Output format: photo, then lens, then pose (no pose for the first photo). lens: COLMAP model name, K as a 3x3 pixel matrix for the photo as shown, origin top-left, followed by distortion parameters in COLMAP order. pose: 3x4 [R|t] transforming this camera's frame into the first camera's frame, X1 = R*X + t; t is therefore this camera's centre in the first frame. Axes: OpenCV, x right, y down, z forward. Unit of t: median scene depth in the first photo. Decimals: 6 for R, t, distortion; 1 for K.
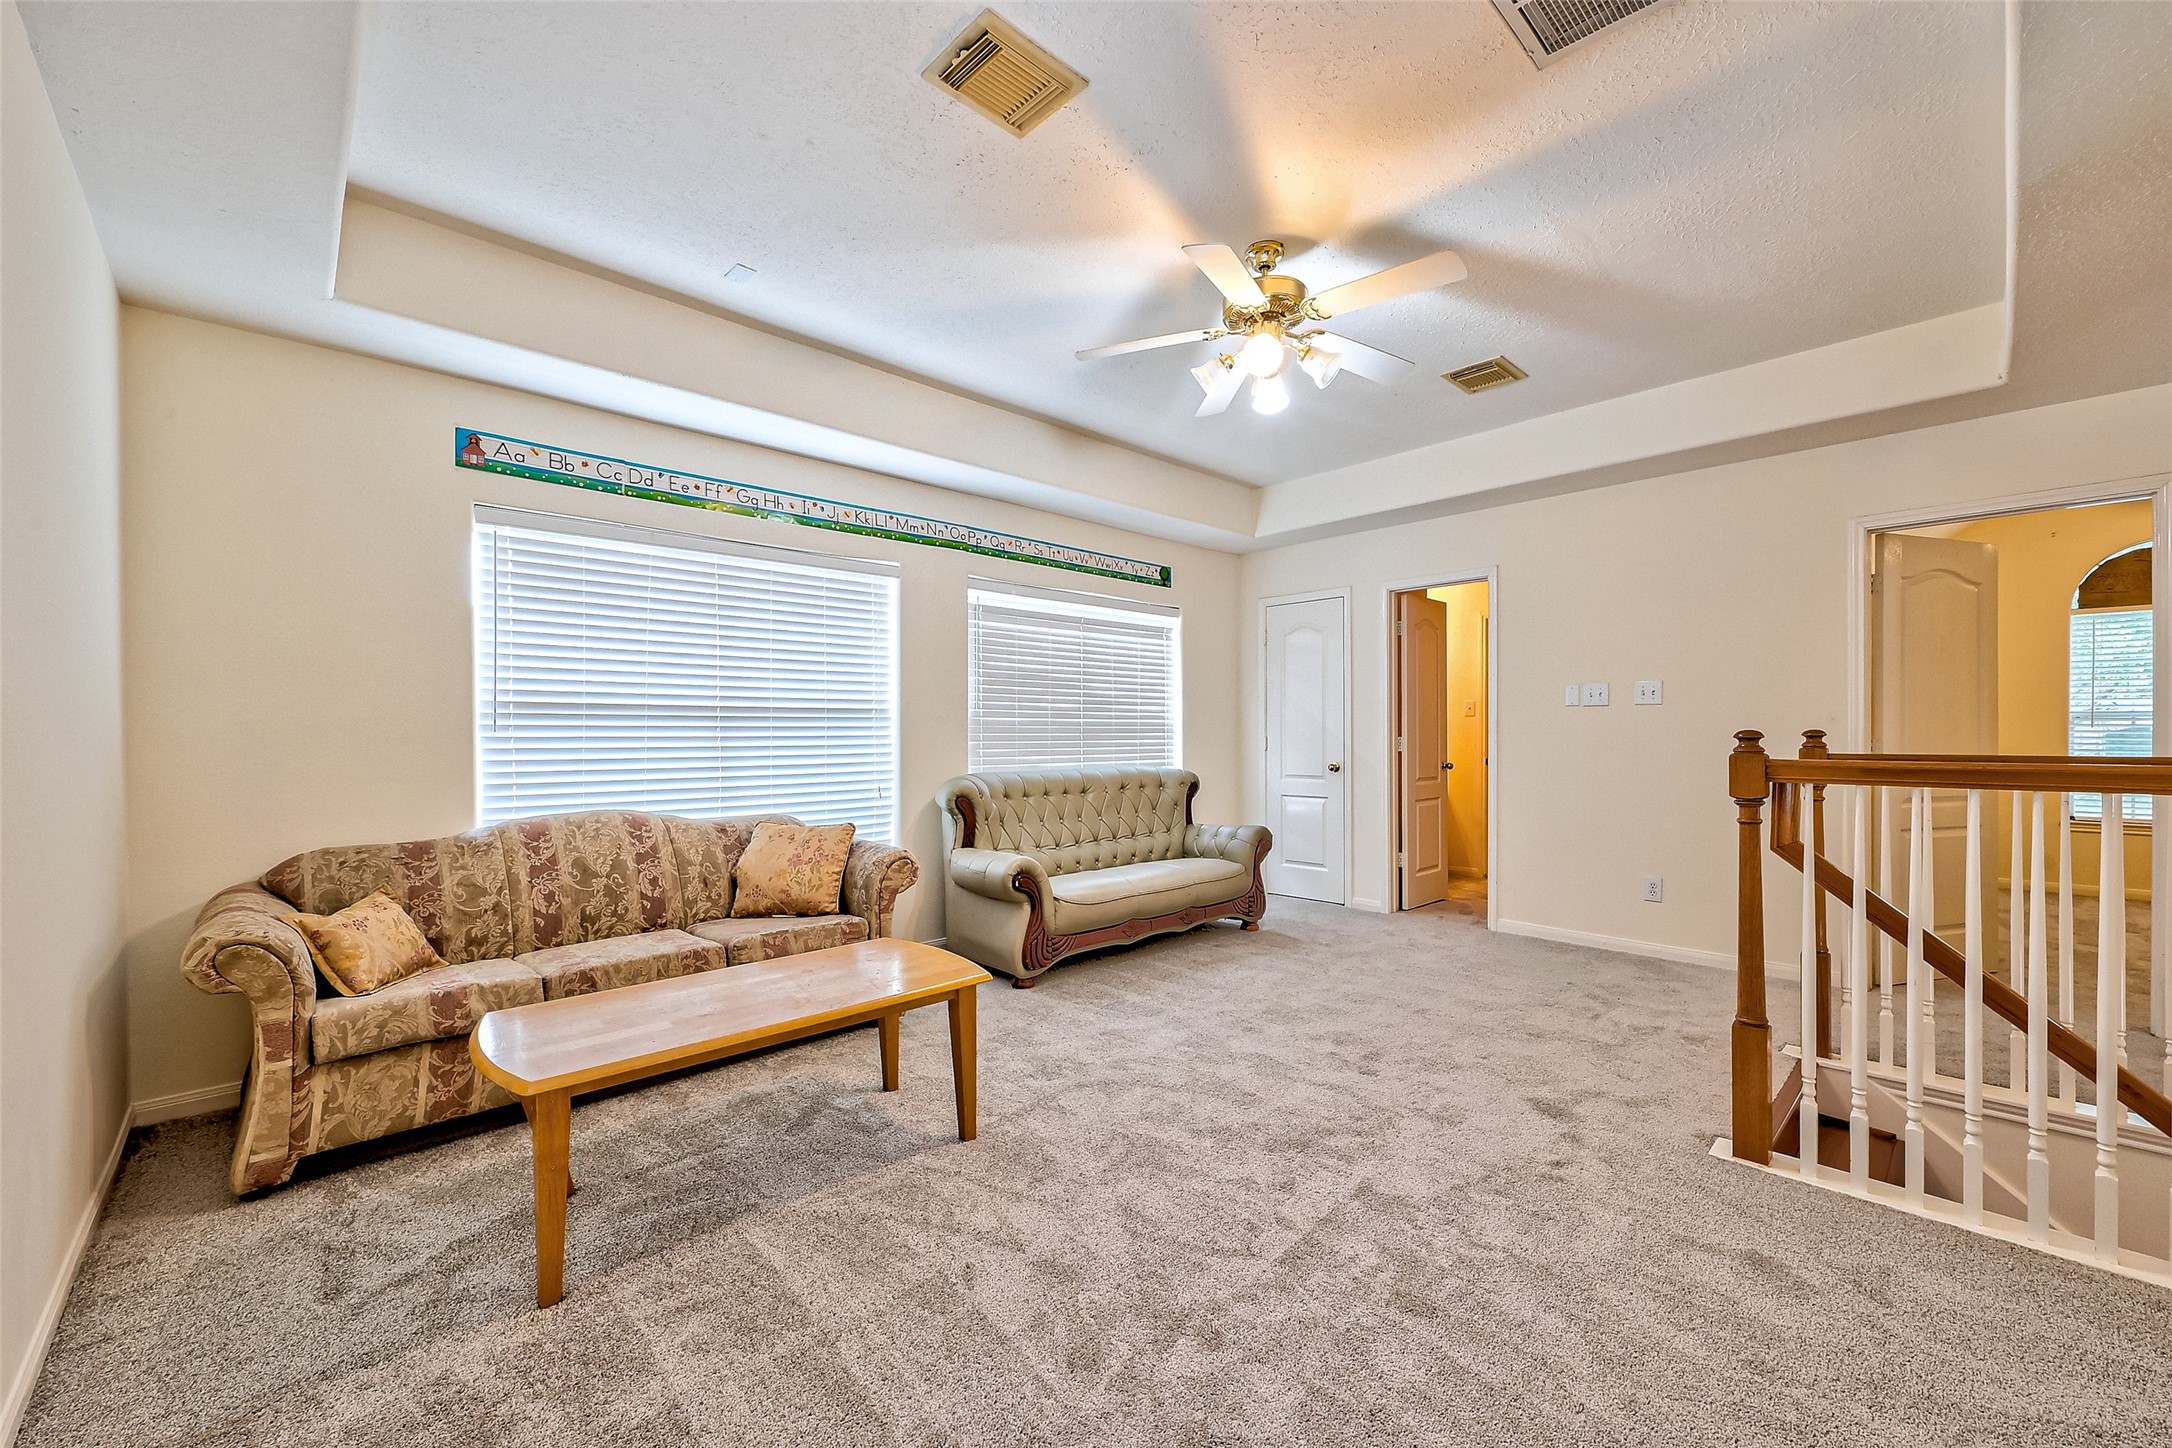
lens RADIAL K [[872.7, 0, 1092.9], [0, 872.7, 737.2], [0, 0, 1]] dist [-0.000429, 0.000478]
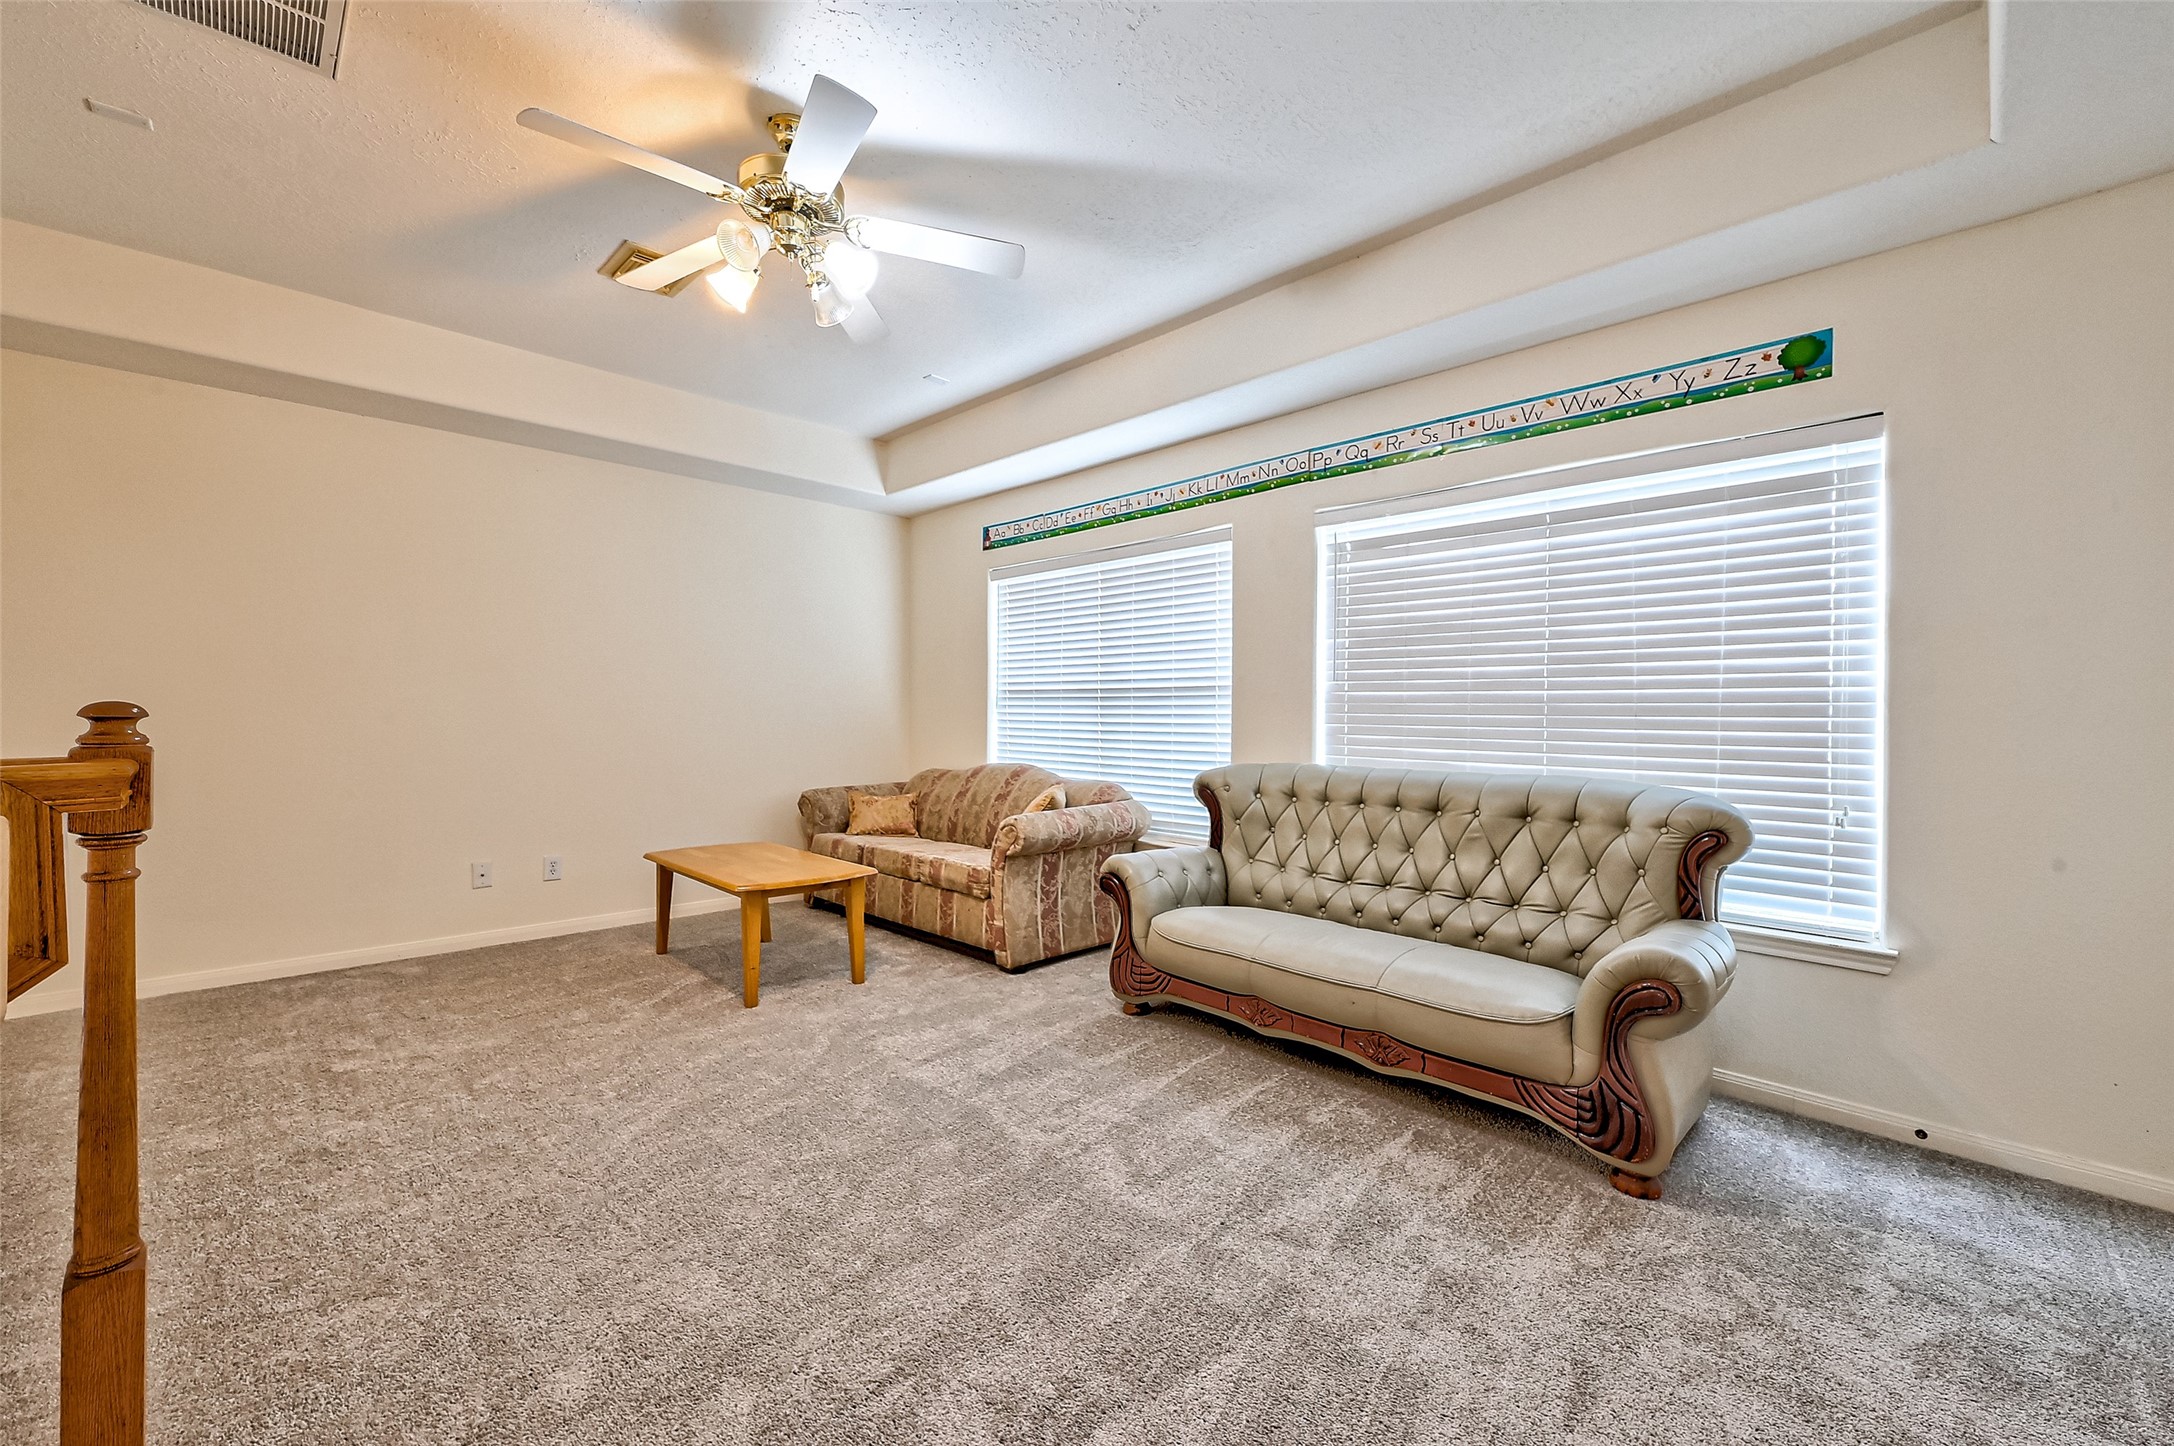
lens RADIAL K [[904.6, 0, 1092.4], [0, 904.6, 706.1], [0, 0, 1]] dist [-0.016972, -0.000454]
pose [[-0.011435, 0.003066, -0.999930, 0.712260], [-0.006266, 0.999975, 0.003138, -0.012629], [0.999915, 0.006302, -0.011415, 0.867558]]
